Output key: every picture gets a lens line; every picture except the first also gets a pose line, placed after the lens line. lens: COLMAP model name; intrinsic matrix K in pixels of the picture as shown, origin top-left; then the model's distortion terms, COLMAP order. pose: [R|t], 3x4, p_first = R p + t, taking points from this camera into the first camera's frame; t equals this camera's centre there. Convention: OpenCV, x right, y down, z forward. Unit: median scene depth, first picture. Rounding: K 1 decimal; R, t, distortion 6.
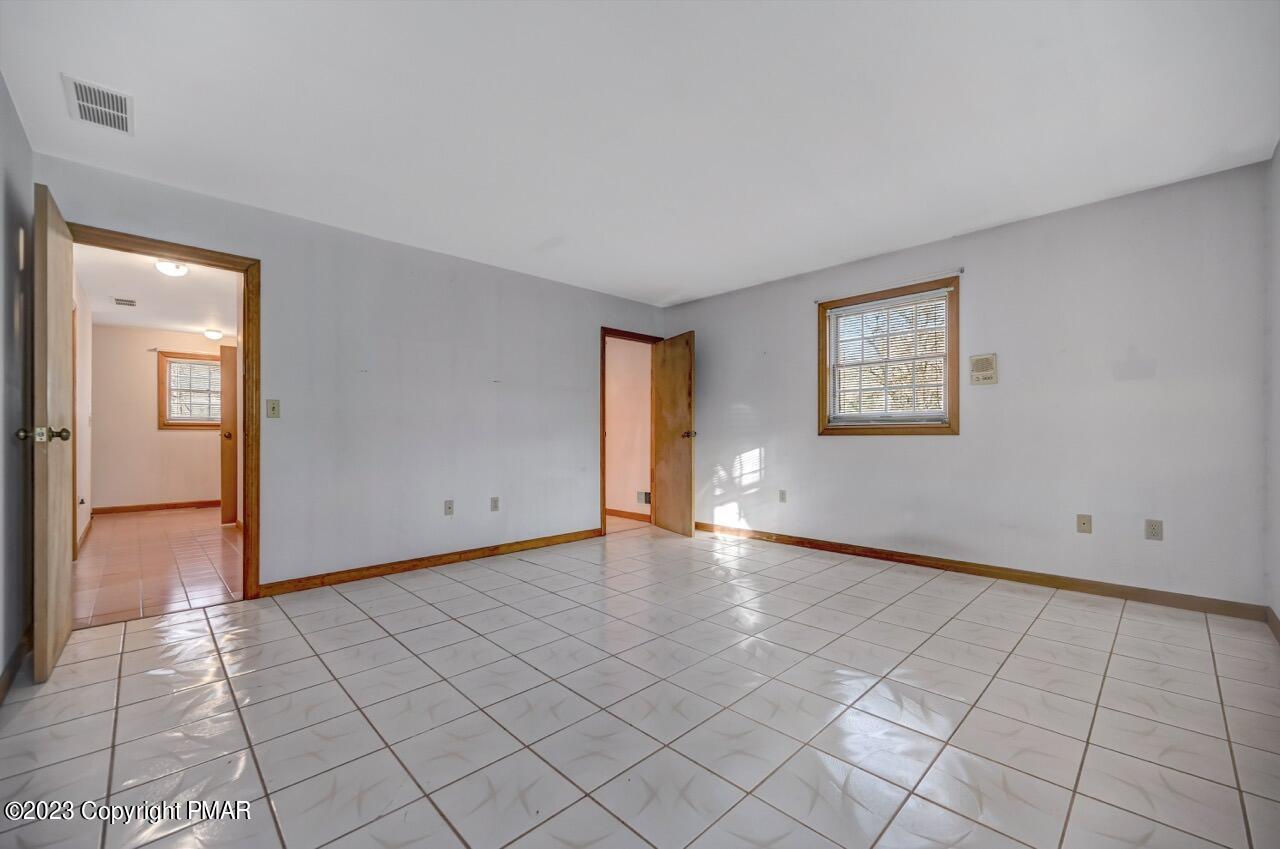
lens RADIAL K [[516.0, 0, 639.2], [0, 516.0, 437.4], [0, 0, 1]] dist [-0.000016, 0.000144]
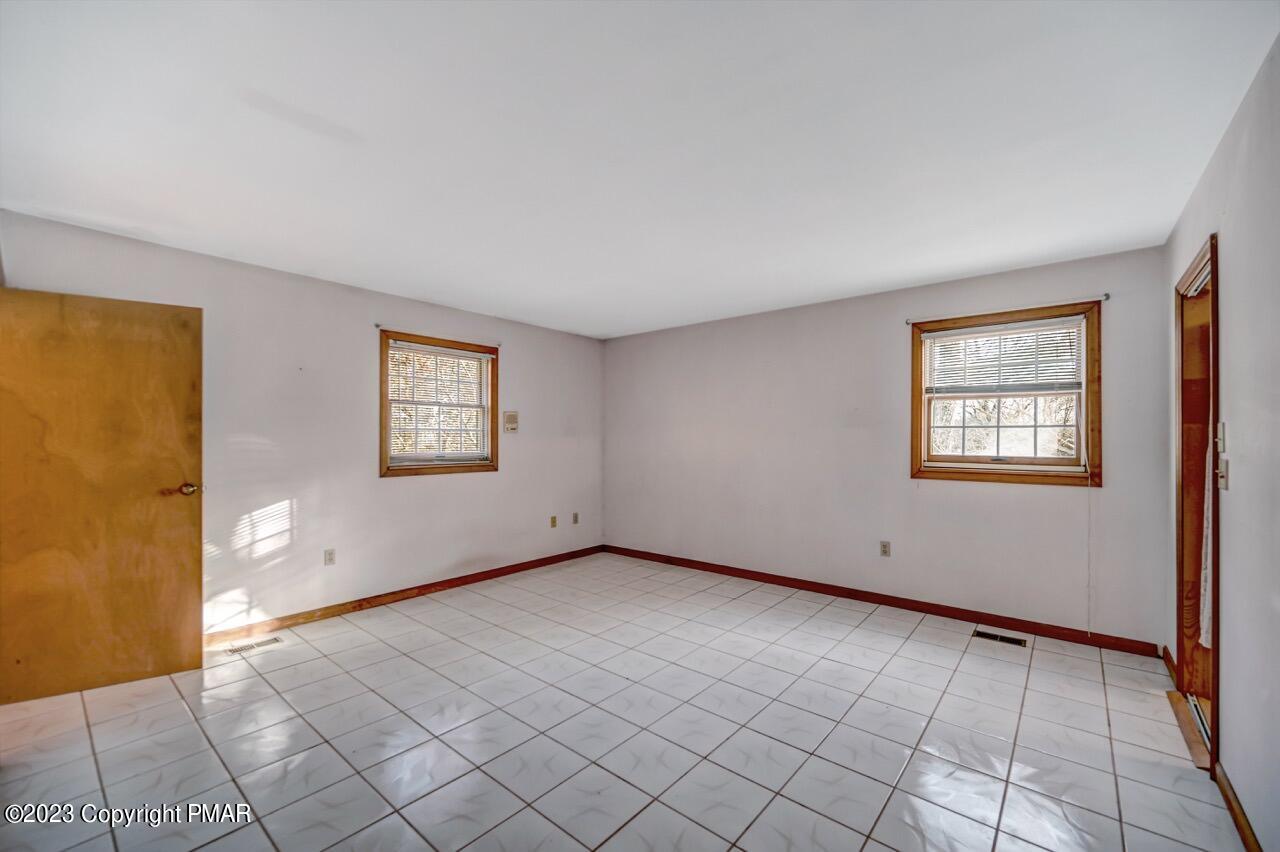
lens RADIAL K [[516.1, 0, 642.1], [0, 516.1, 438.0], [0, 0, 1]] dist [0.001799, 0.000297]
pose [[-0.104867, 0.004663, 0.994475, -0.553845], [-0.001089, 0.999988, -0.004803, -0.064052], [-0.994486, -0.001586, -0.104861, 0.608007]]
